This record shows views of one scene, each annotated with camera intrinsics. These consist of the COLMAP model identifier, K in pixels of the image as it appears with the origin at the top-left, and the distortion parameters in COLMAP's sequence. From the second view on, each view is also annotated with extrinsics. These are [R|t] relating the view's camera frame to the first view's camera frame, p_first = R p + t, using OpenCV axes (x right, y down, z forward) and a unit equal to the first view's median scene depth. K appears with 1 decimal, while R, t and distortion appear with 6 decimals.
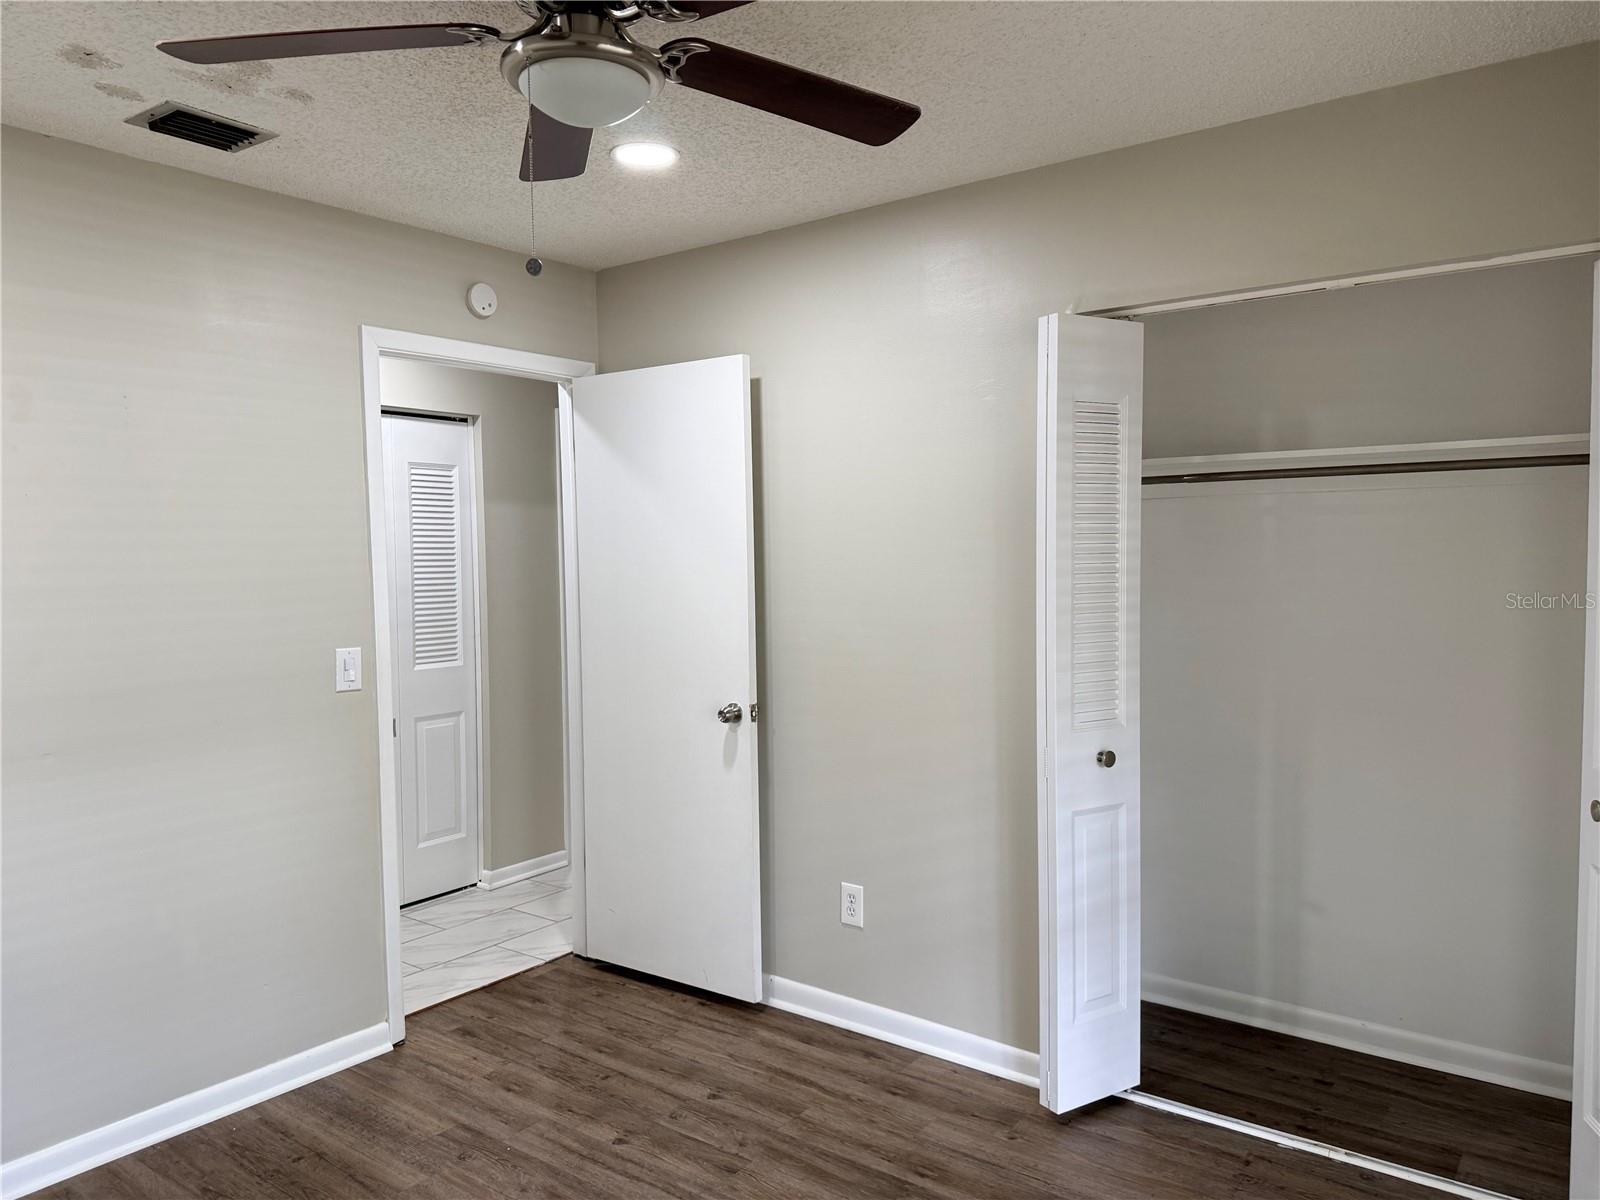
lens RADIAL K [[1097.7, 0, 805.8], [0, 1097.7, 608.8], [0, 0, 1]] dist [0.028610, -0.007998]
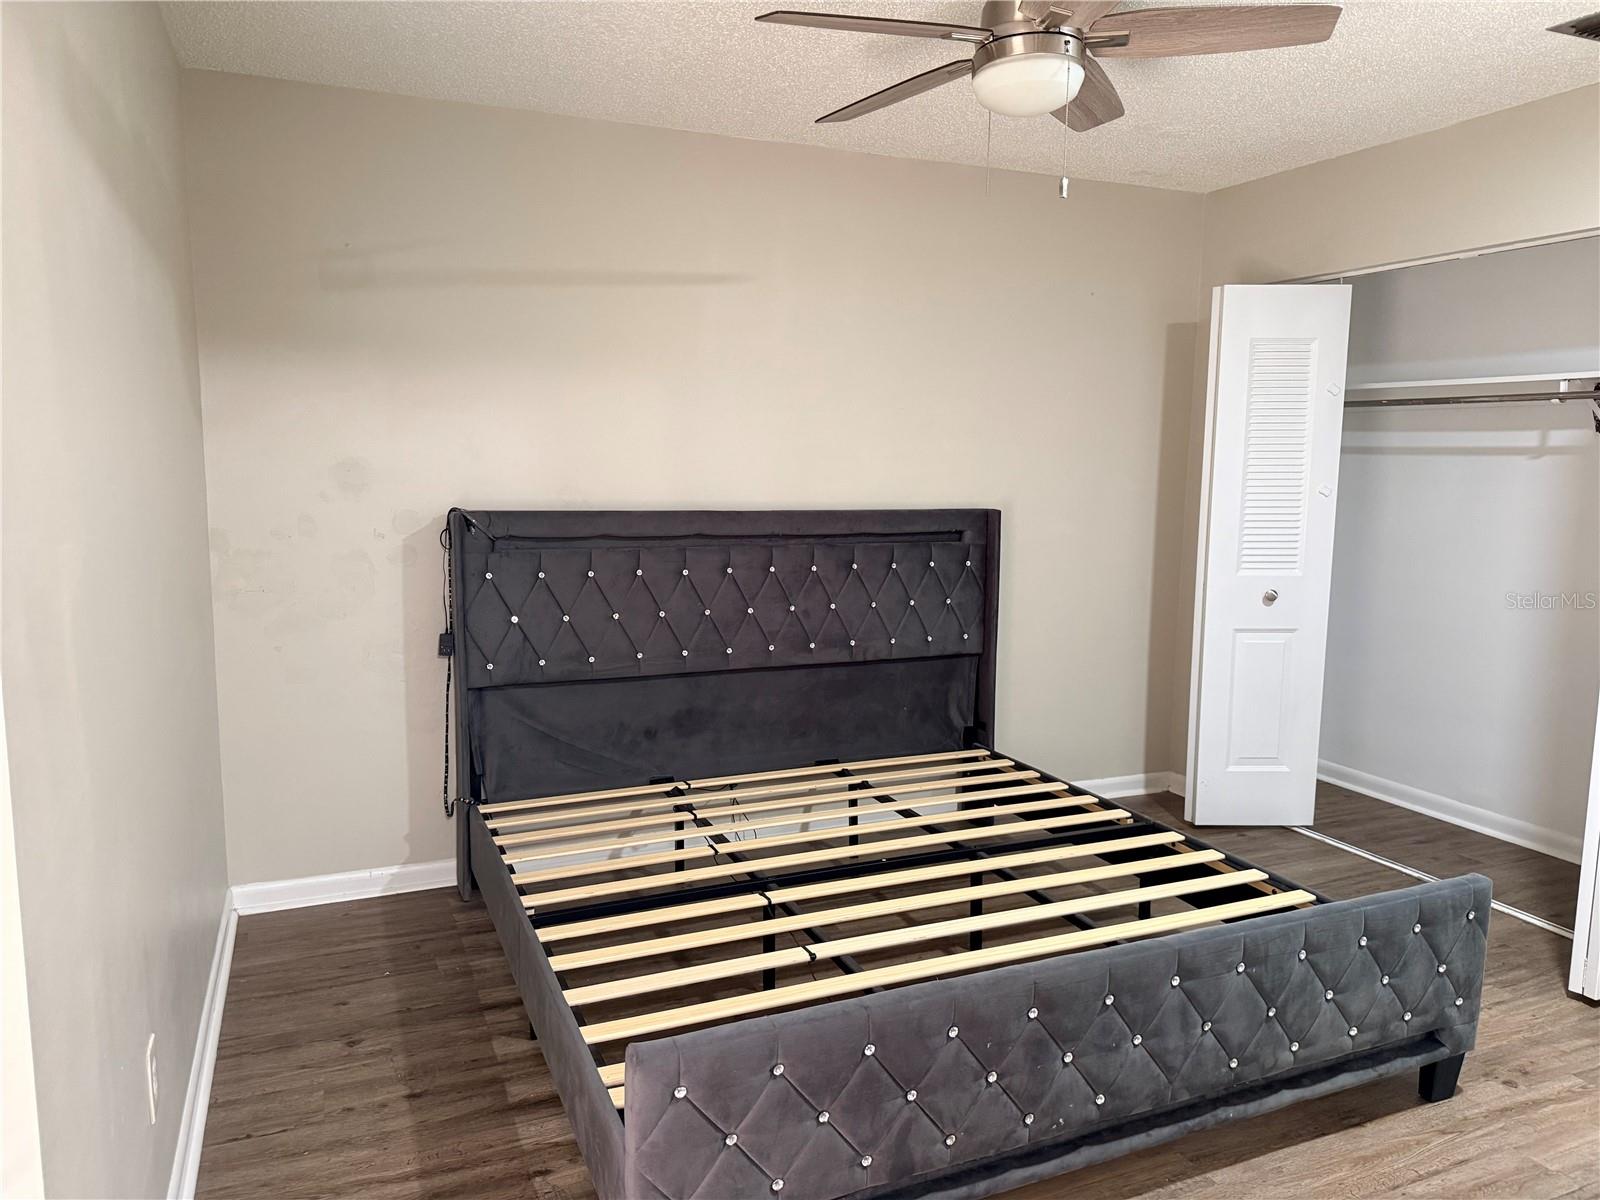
lens RADIAL K [[1097.7, 0, 803.5], [0, 1097.7, 601.7], [0, 0, 1]] dist [0.028610, -0.007998]
pose [[0.854429, 0.083179, -0.512867, 0.539258], [-0.043526, 0.995091, 0.088874, 0.043115], [0.517742, -0.053613, 0.853855, -0.622014]]
